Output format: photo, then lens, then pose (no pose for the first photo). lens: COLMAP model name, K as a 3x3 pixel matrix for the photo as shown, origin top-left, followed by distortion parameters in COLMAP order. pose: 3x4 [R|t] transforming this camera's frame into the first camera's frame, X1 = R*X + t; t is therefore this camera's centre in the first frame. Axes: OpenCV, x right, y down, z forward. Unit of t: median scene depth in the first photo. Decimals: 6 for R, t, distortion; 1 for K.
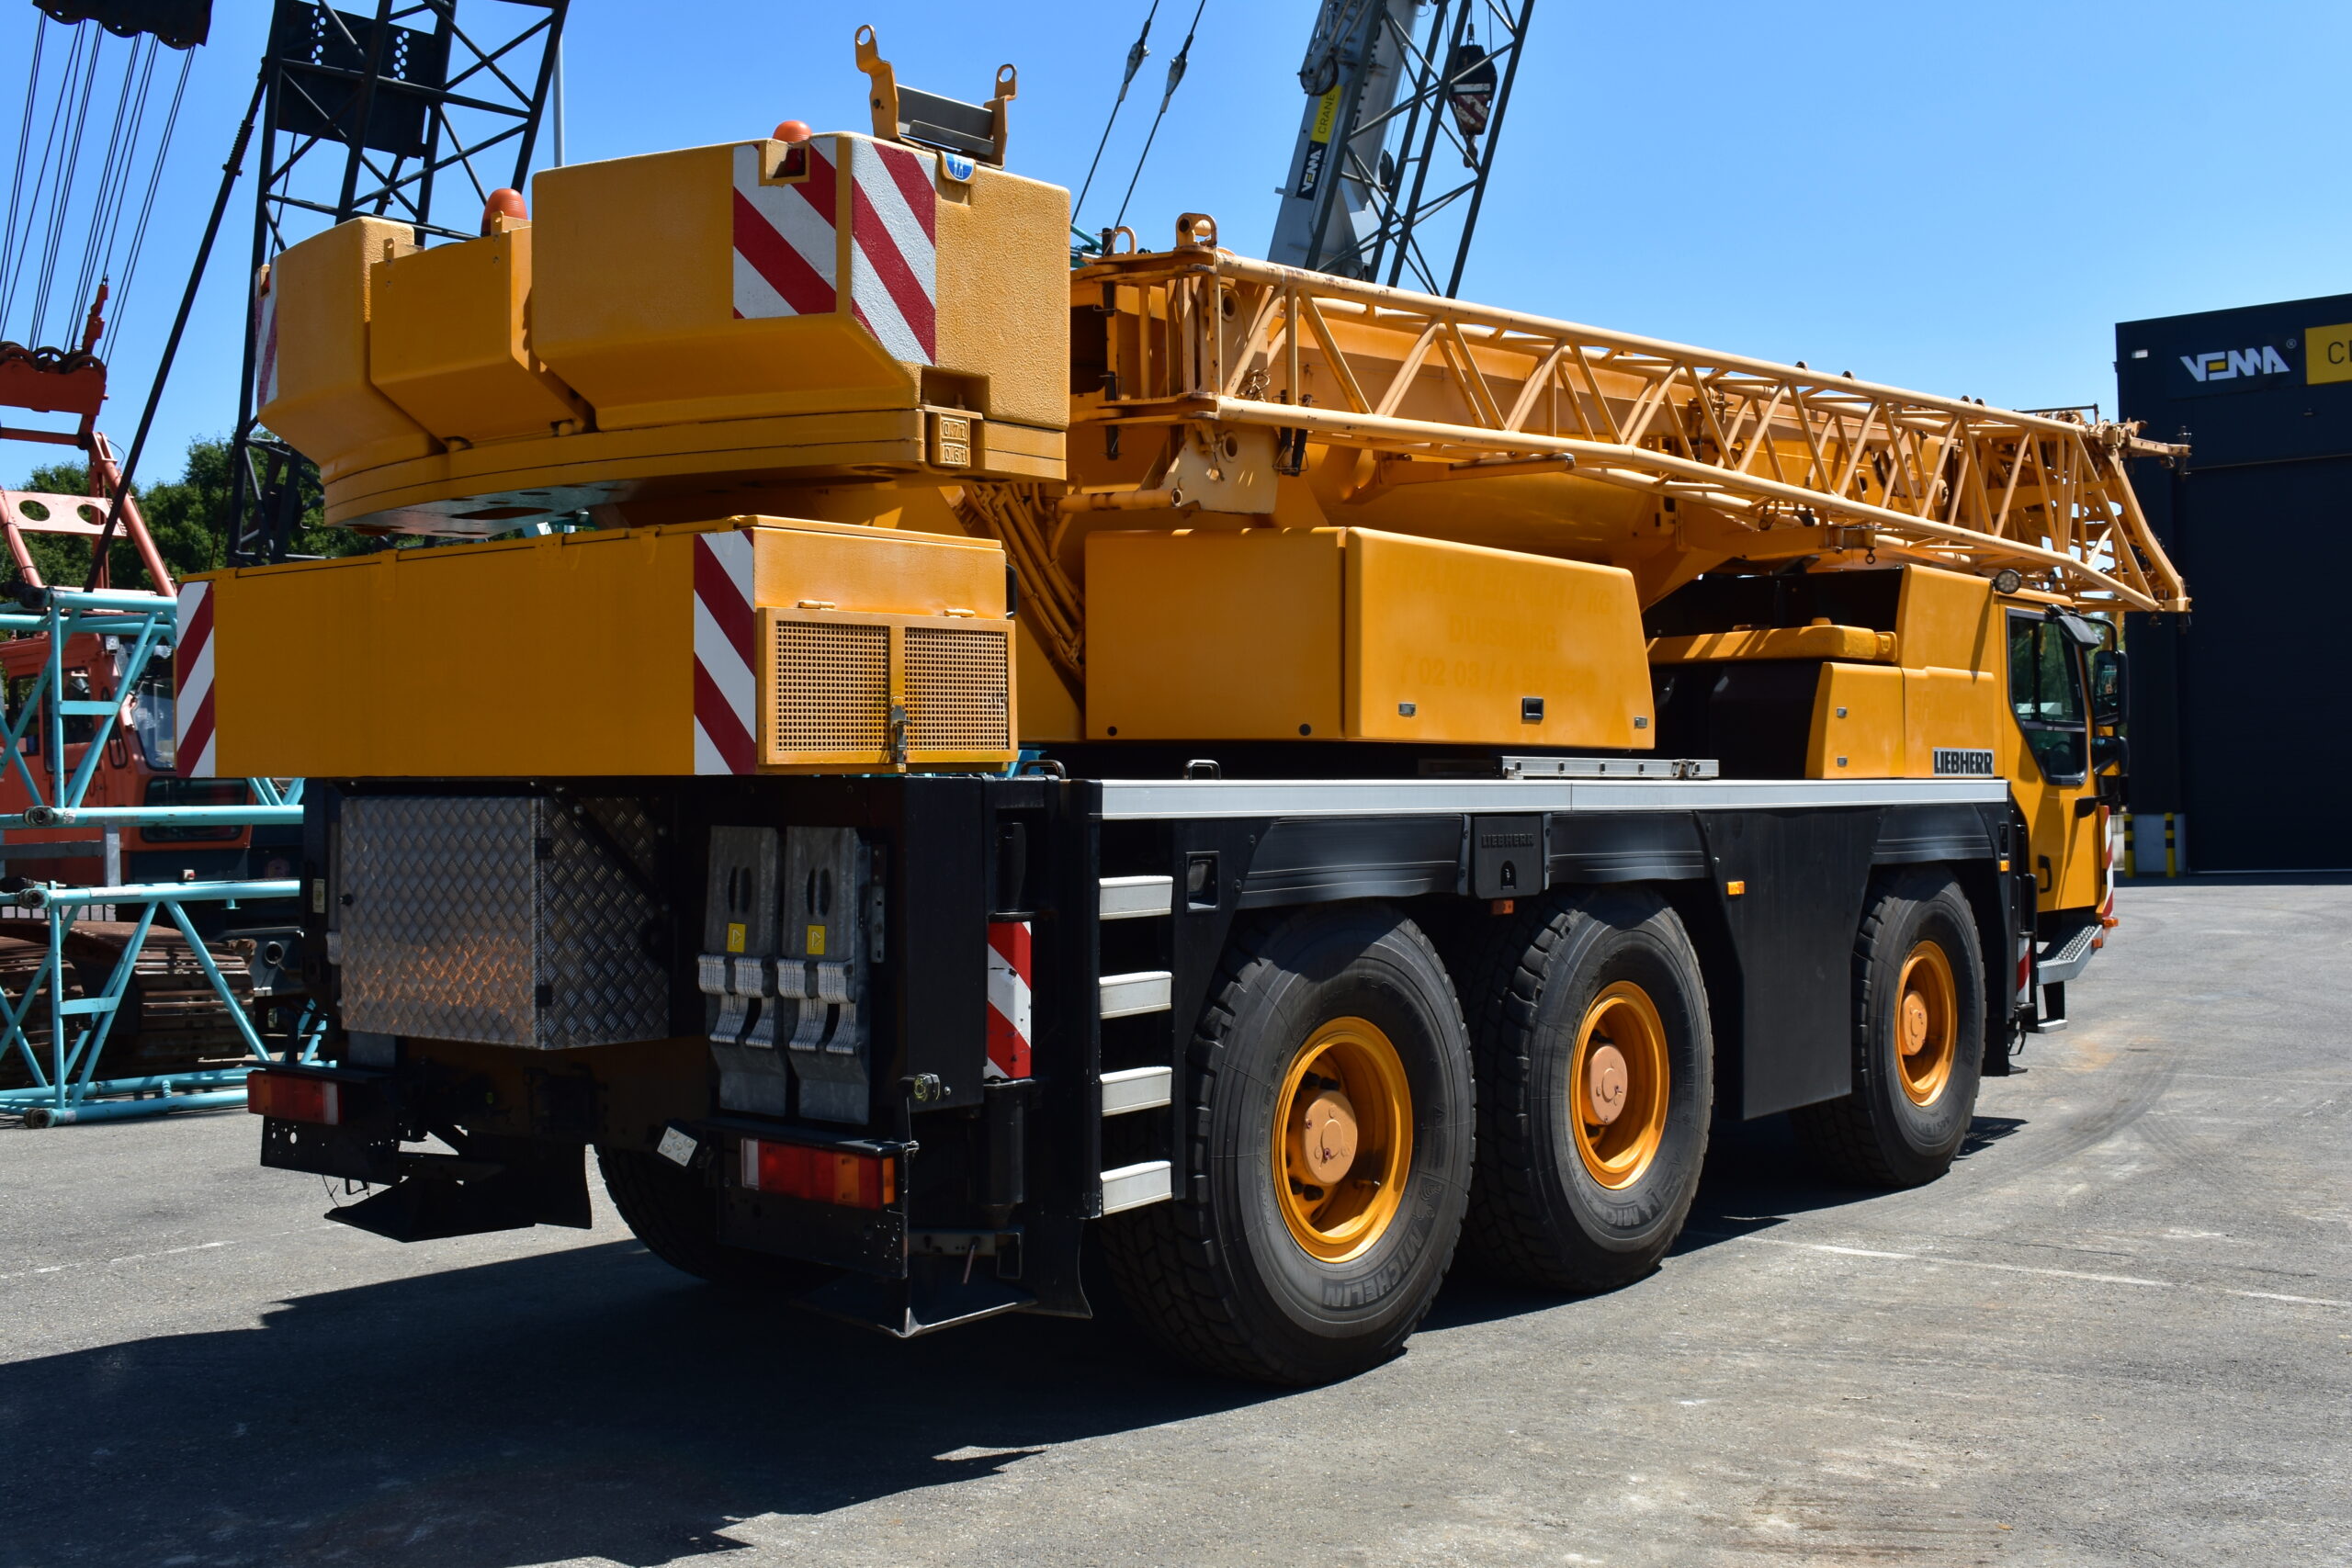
lens RADIAL K [[2491.7, 0, 1176.0], [0, 2491.7, 784.0], [0, 0, 1]] dist [-0.067781, 0.019228]
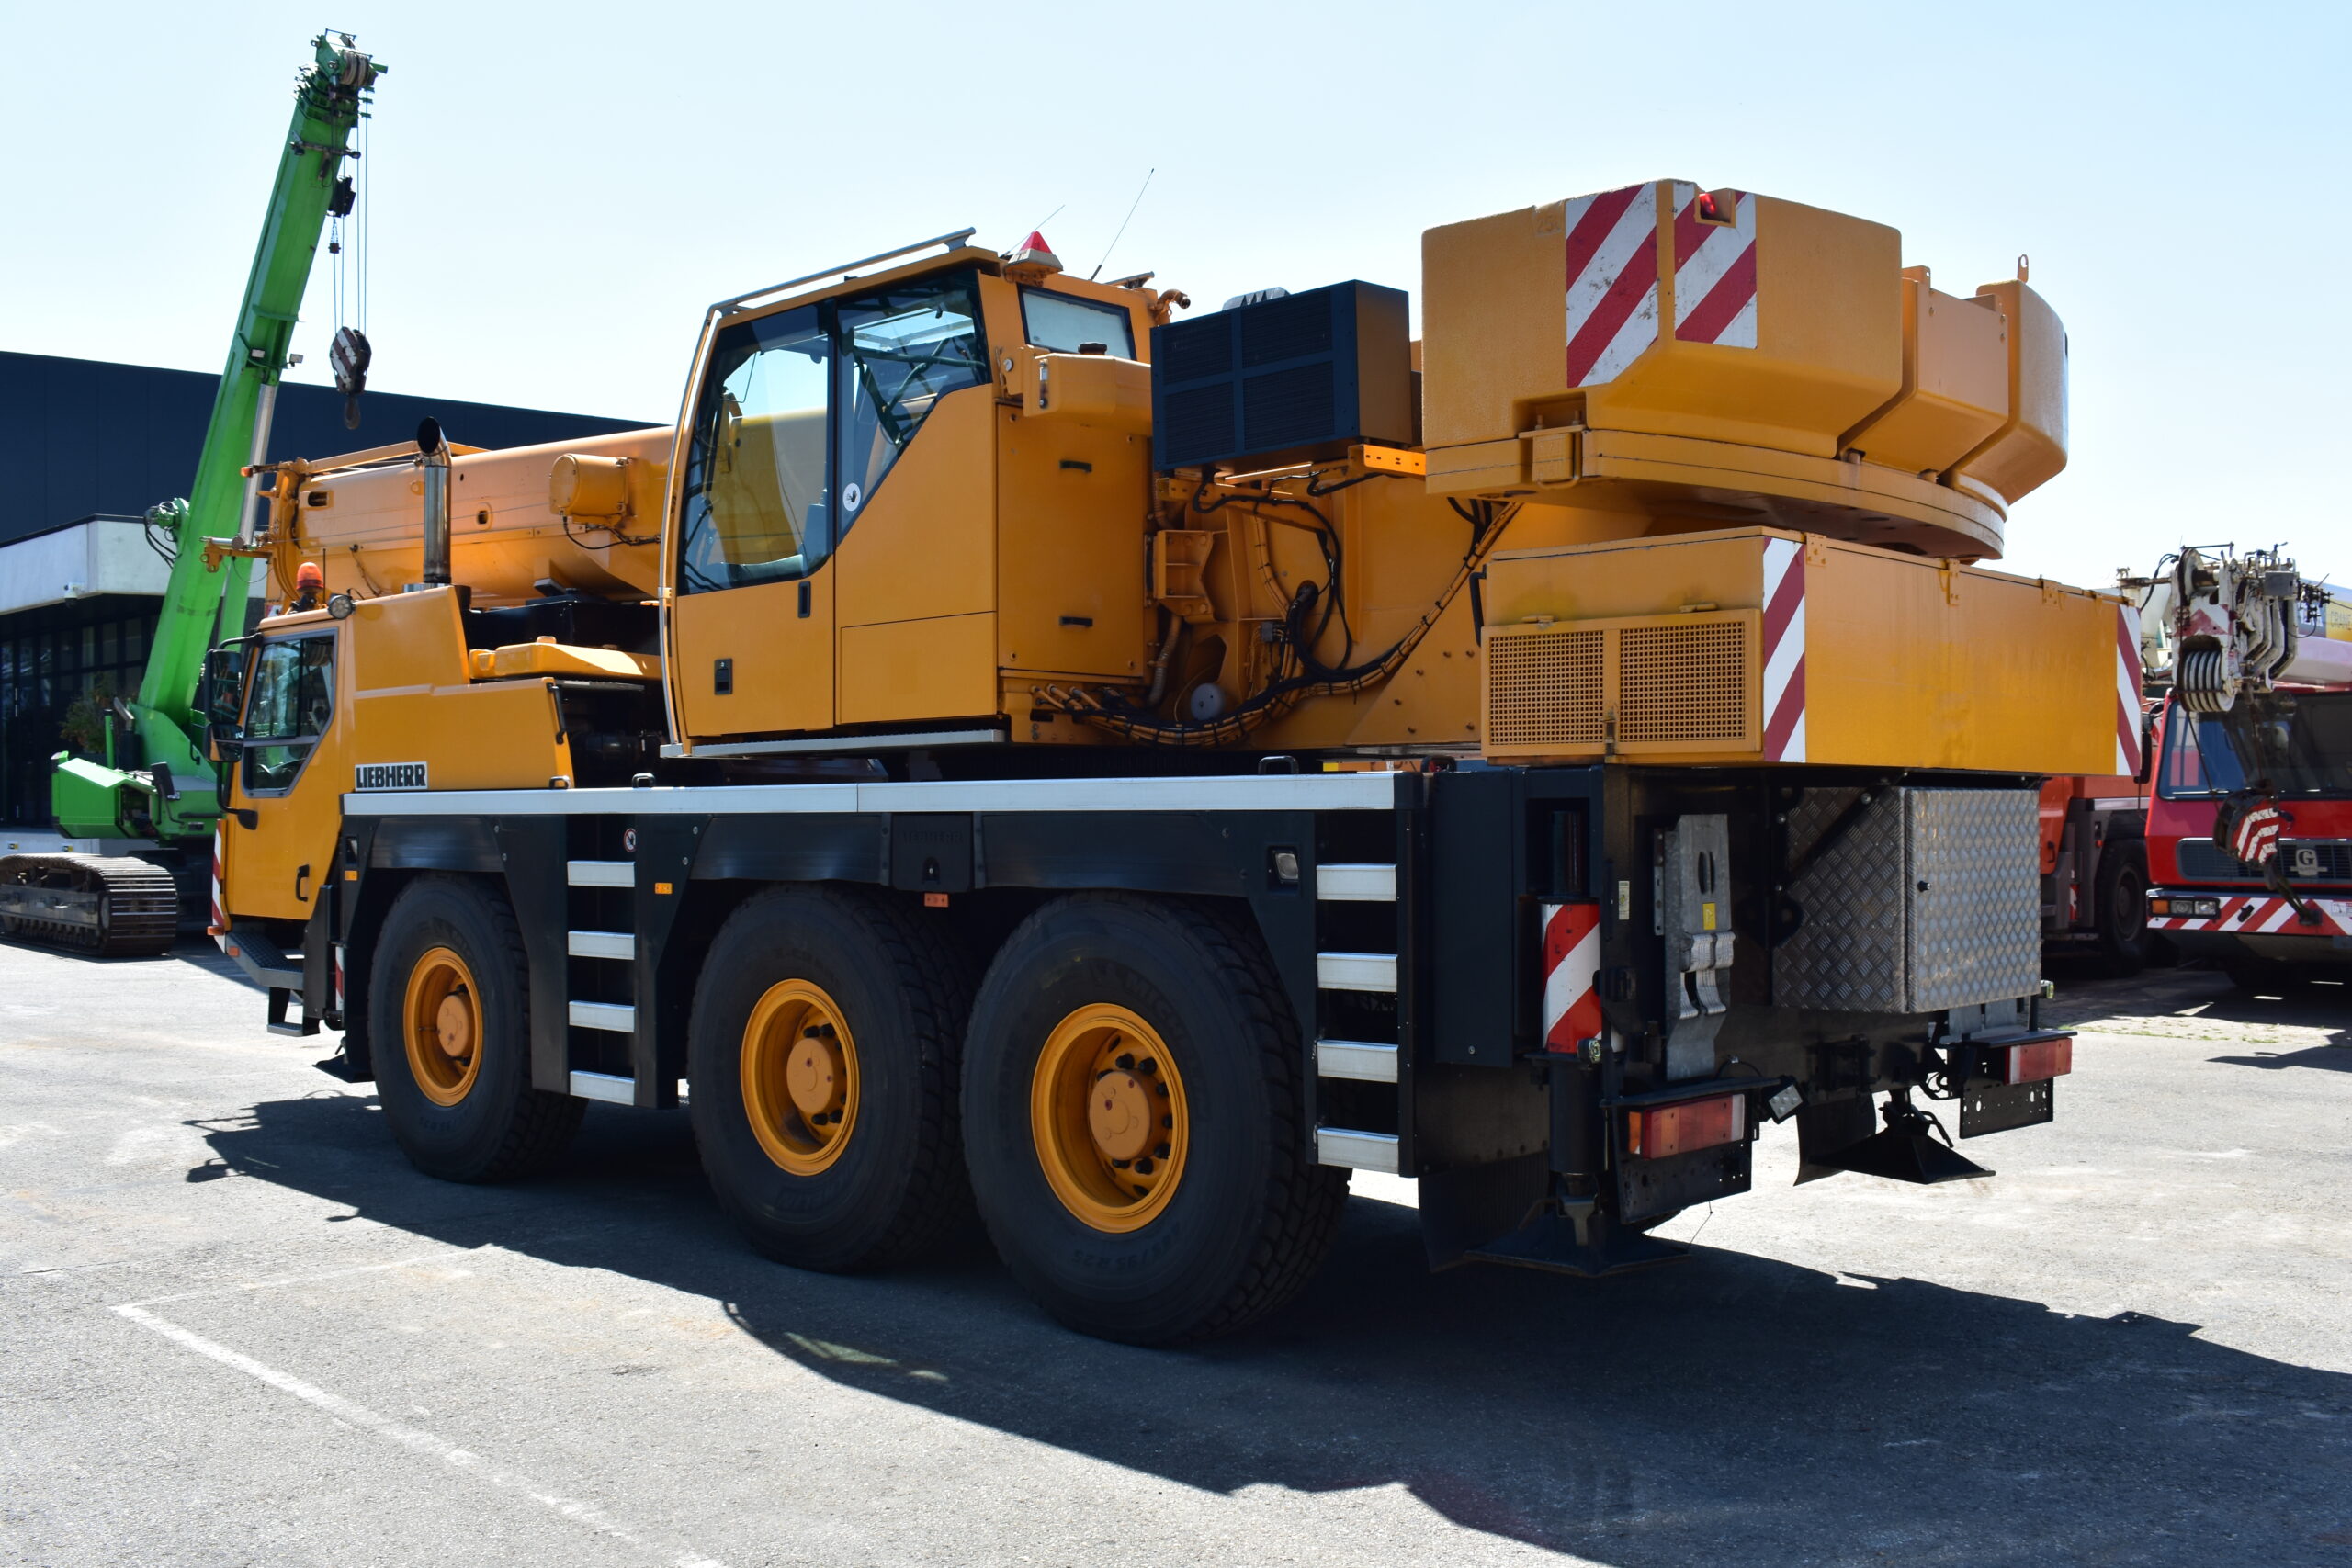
lens RADIAL K [[2170.7, 0, 1176.0], [0, 2170.7, 784.0], [0, 0, 1]] dist [-0.002554, -0.001012]
pose [[0.115775, 0.017212, 0.993126, -1.319460], [0.001343, 0.999846, -0.017485, 0.020277], [-0.993275, 0.003359, 0.115734, 1.248411]]
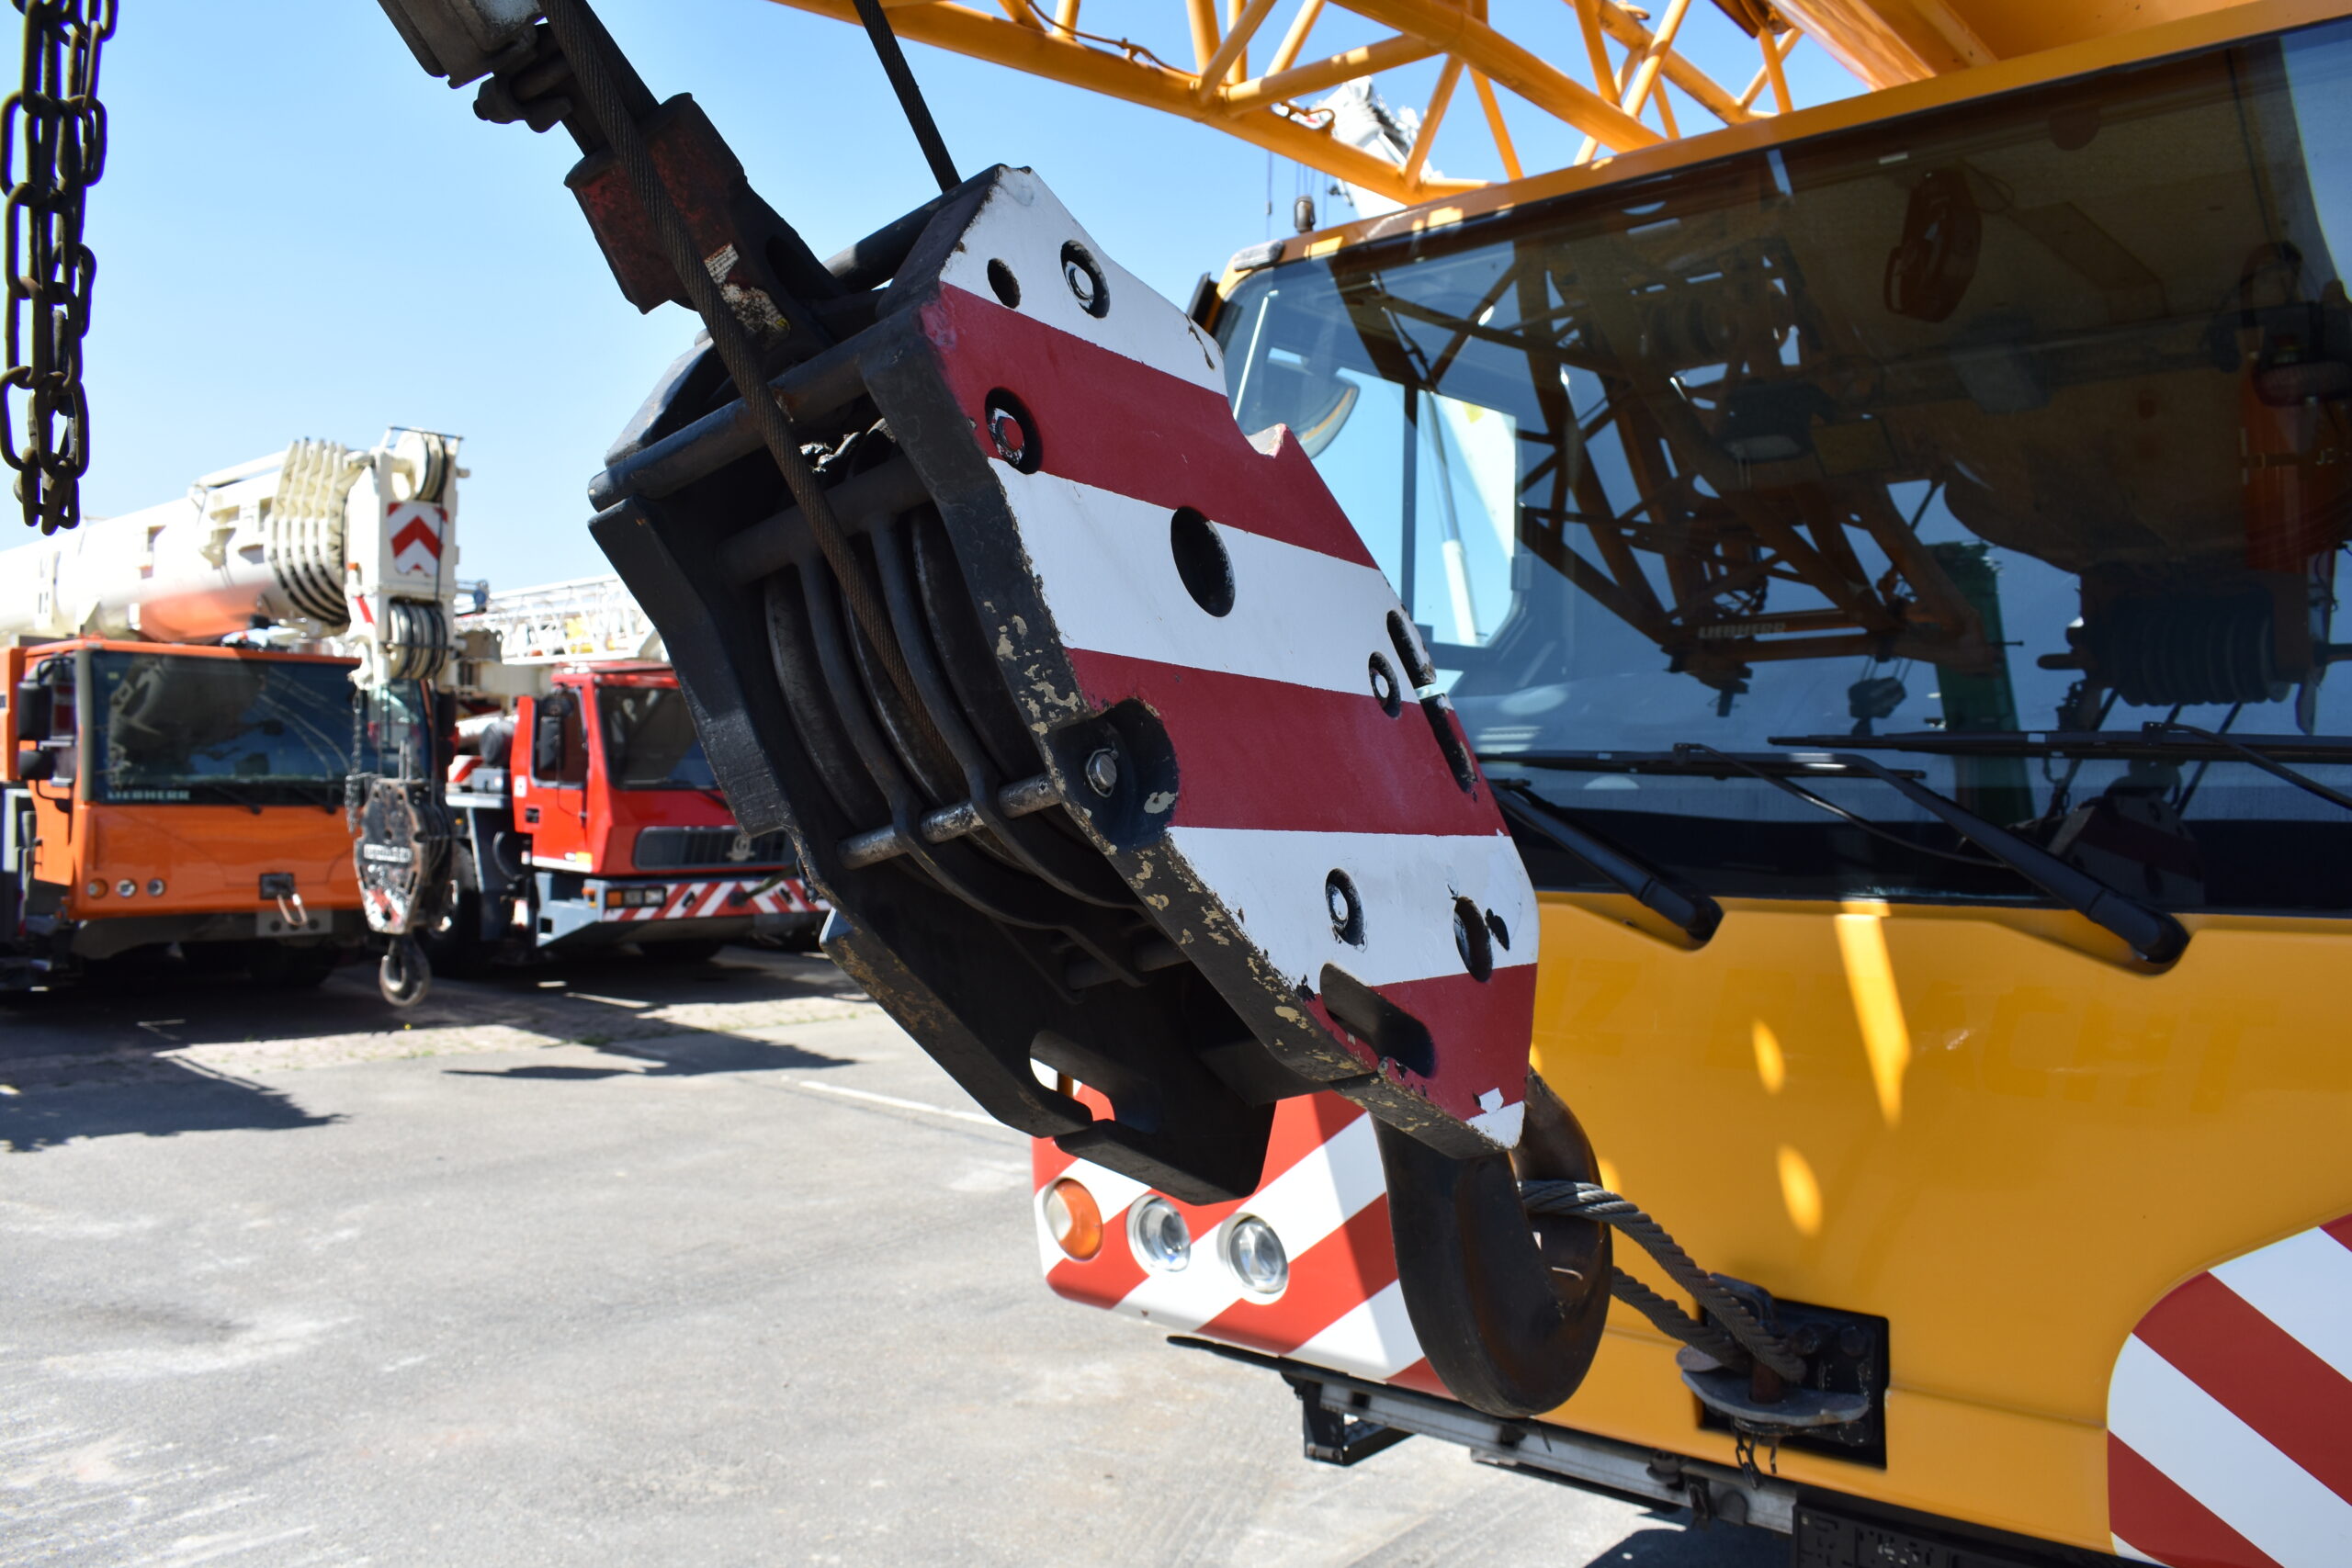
lens RADIAL K [[1829.0, 0, 1183.5], [0, 1829.0, 798.7], [0, 0, 1]] dist [-0.089434, 0.000128]
pose [[-0.998115, 0.002836, 0.061303, 0.715329], [0.003213, 0.999977, 0.006055, -0.005226], [-0.061284, 0.006240, -0.998101, 2.517051]]
